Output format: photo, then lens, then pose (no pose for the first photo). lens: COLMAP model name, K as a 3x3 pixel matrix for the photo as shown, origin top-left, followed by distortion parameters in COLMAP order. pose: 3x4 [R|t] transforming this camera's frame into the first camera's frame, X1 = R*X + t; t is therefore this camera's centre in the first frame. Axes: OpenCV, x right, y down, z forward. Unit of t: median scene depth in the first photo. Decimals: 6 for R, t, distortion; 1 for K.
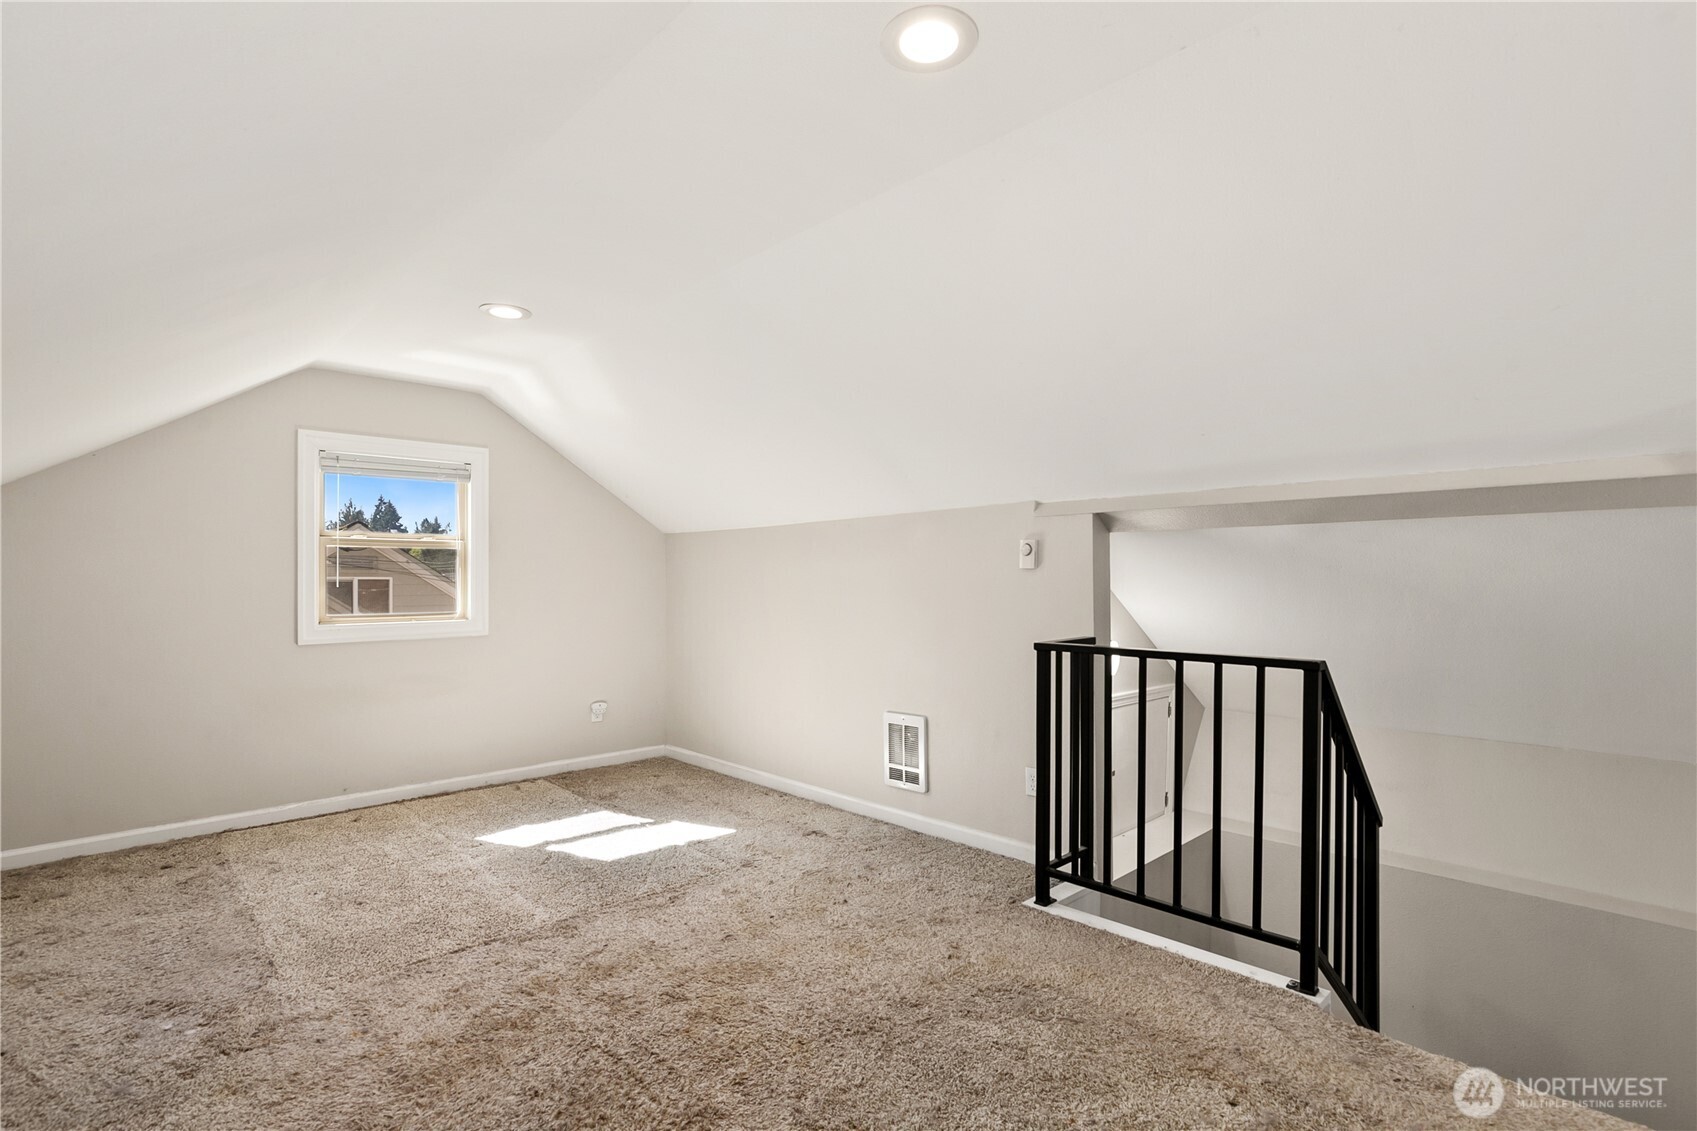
lens RADIAL K [[800.4, 0, 859.7], [0, 800.4, 573.5], [0, 0, 1]] dist [-0.003260, 0.000020]
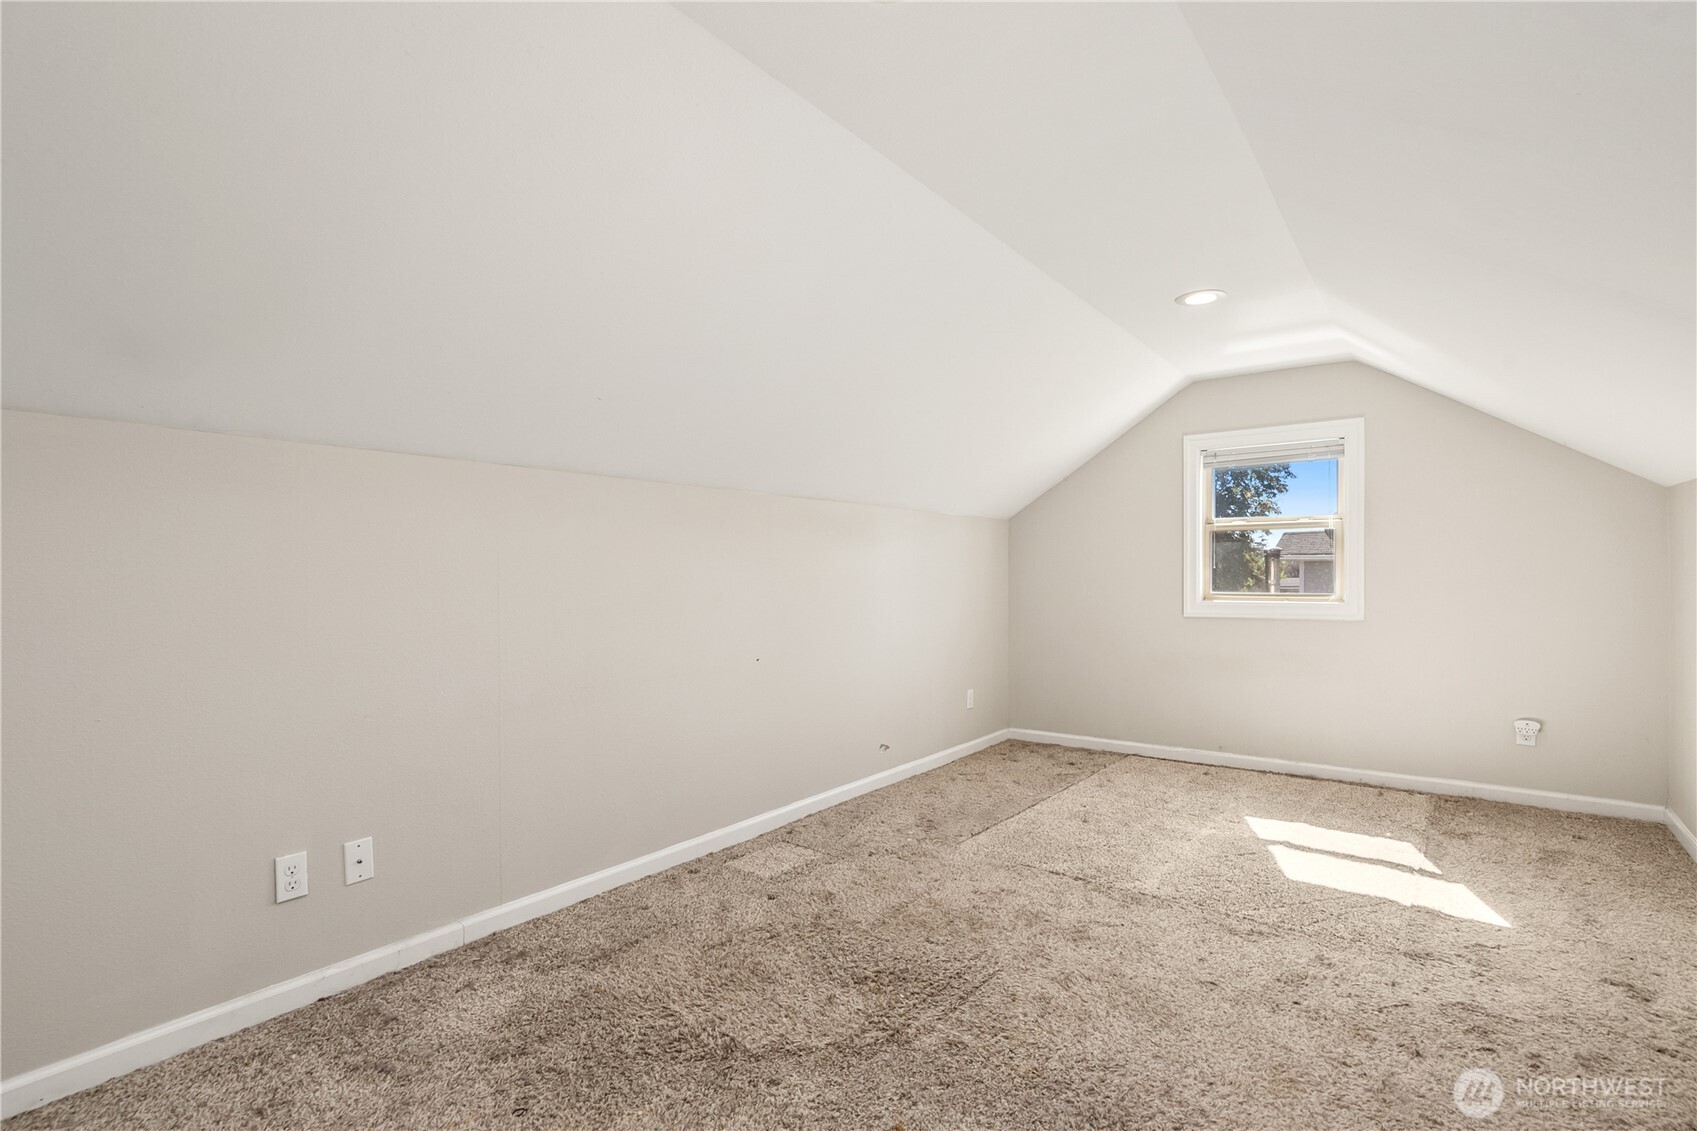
lens RADIAL K [[800.4, 0, 885.2], [0, 800.4, 556.5], [0, 0, 1]] dist [-0.003260, 0.000020]
pose [[0.188148, -0.014423, -0.982035, 0.420001], [0.013230, 0.999839, -0.012149, 0.009438], [0.982051, -0.010706, 0.188309, 0.360104]]
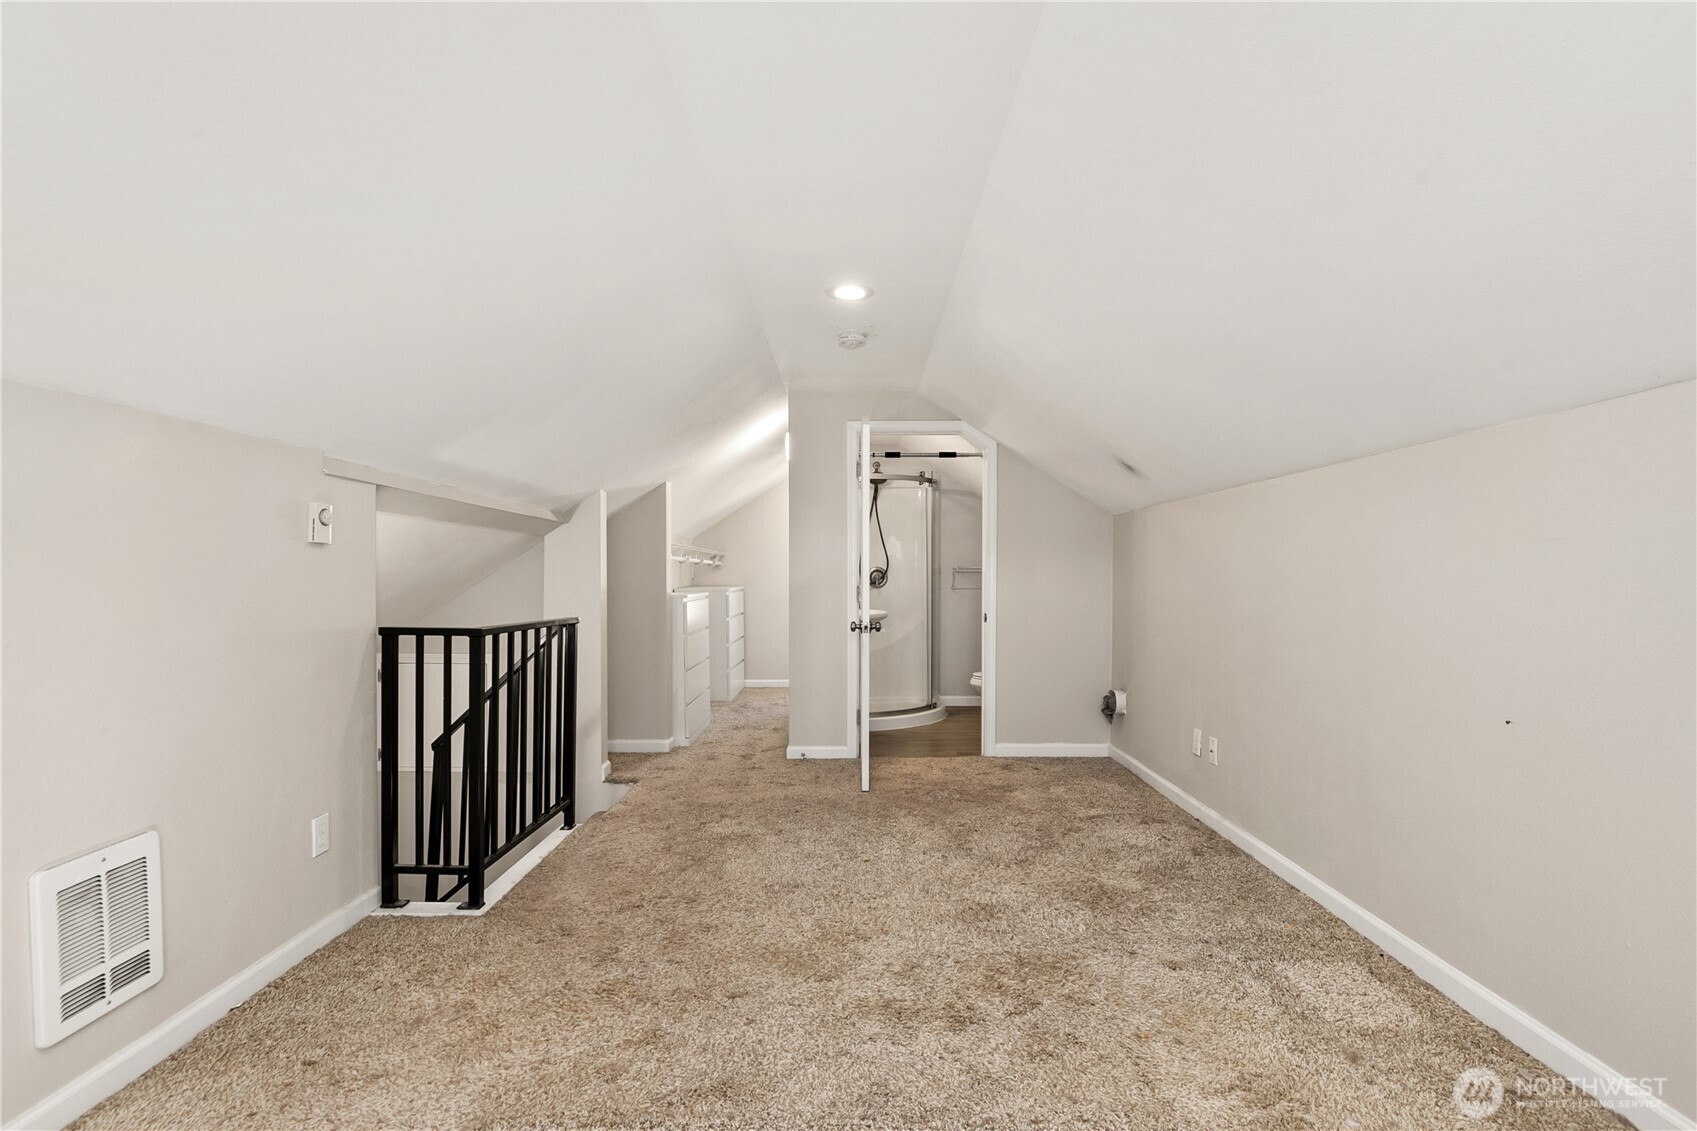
lens RADIAL K [[800.4, 0, 849.3], [0, 800.4, 583.2], [0, 0, 1]] dist [-0.003260, 0.000020]
pose [[-0.712090, 0.000878, 0.702087, -0.571169], [-0.004393, 0.999974, -0.005706, 0.028705], [-0.702074, -0.007147, -0.712068, 1.051454]]
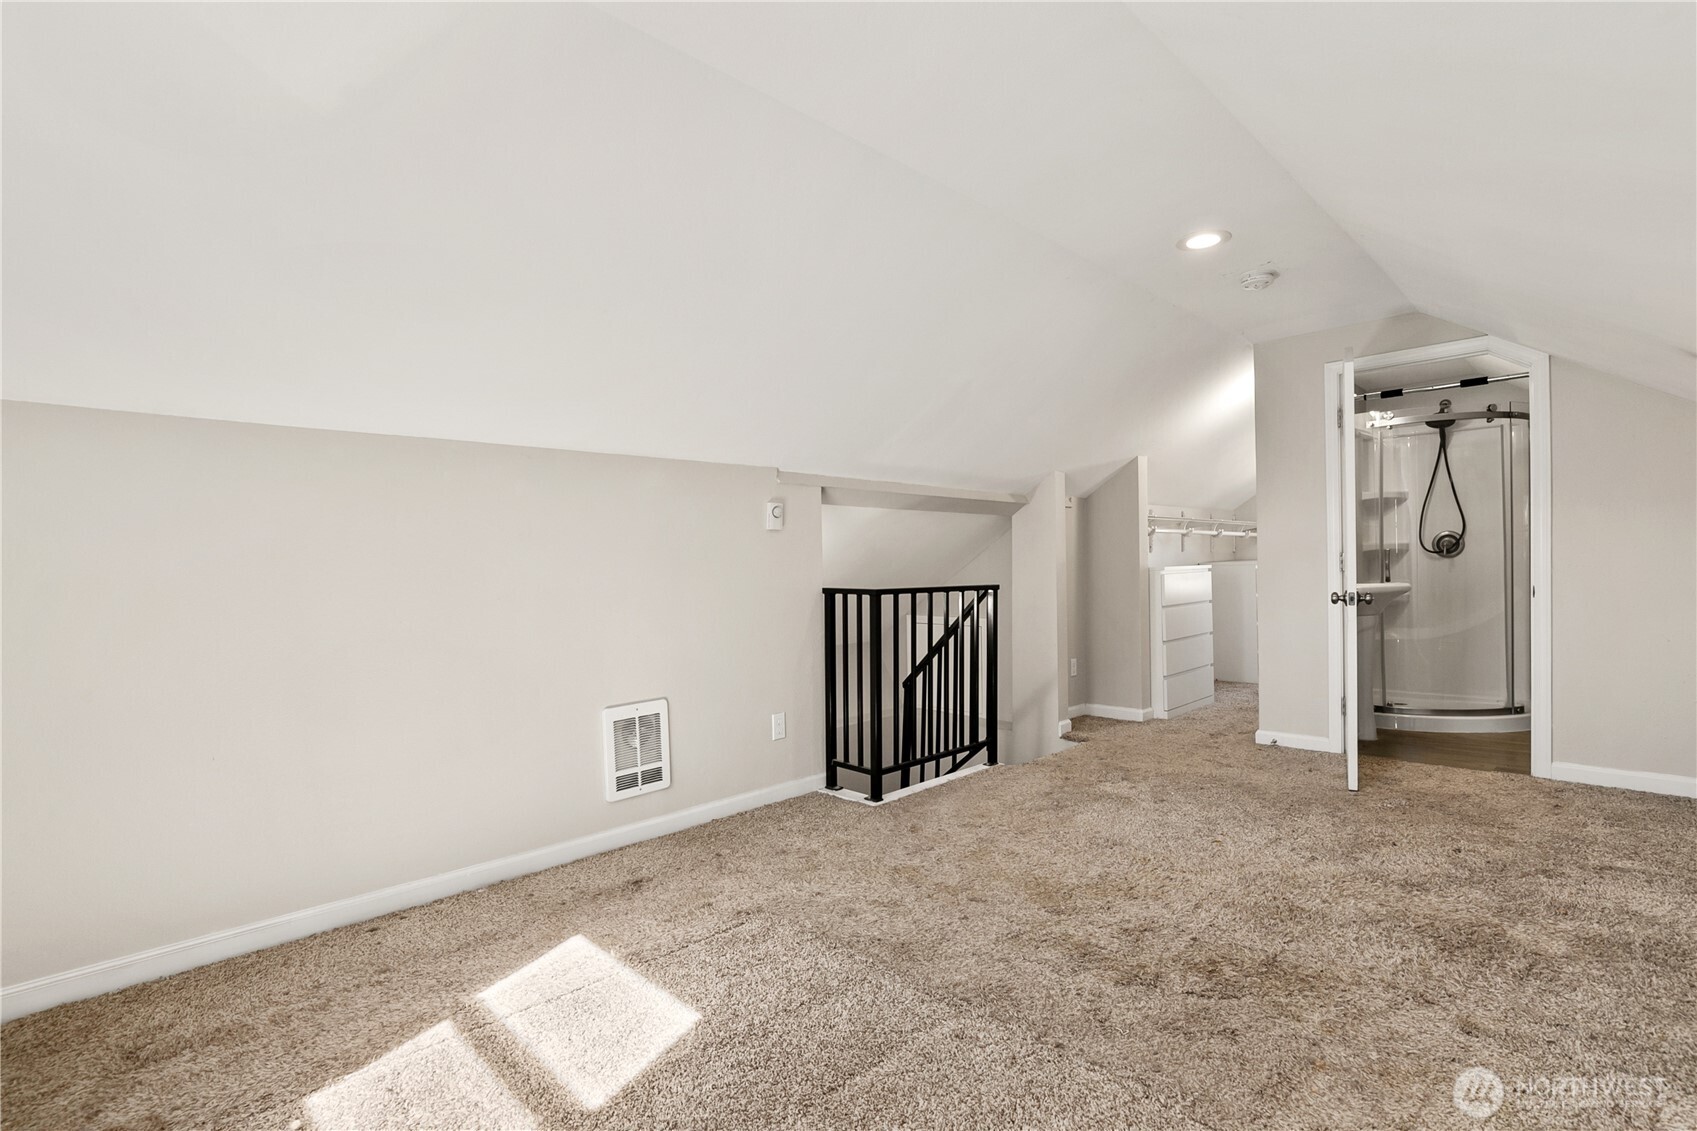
lens RADIAL K [[800.4, 0, 856.0], [0, 800.4, 574.5], [0, 0, 1]] dist [-0.003260, 0.000020]
pose [[-0.012138, -0.003367, 0.999921, -0.776134], [0.008216, 0.999960, 0.003467, 0.045598], [-0.999893, 0.008258, -0.012110, 0.805839]]
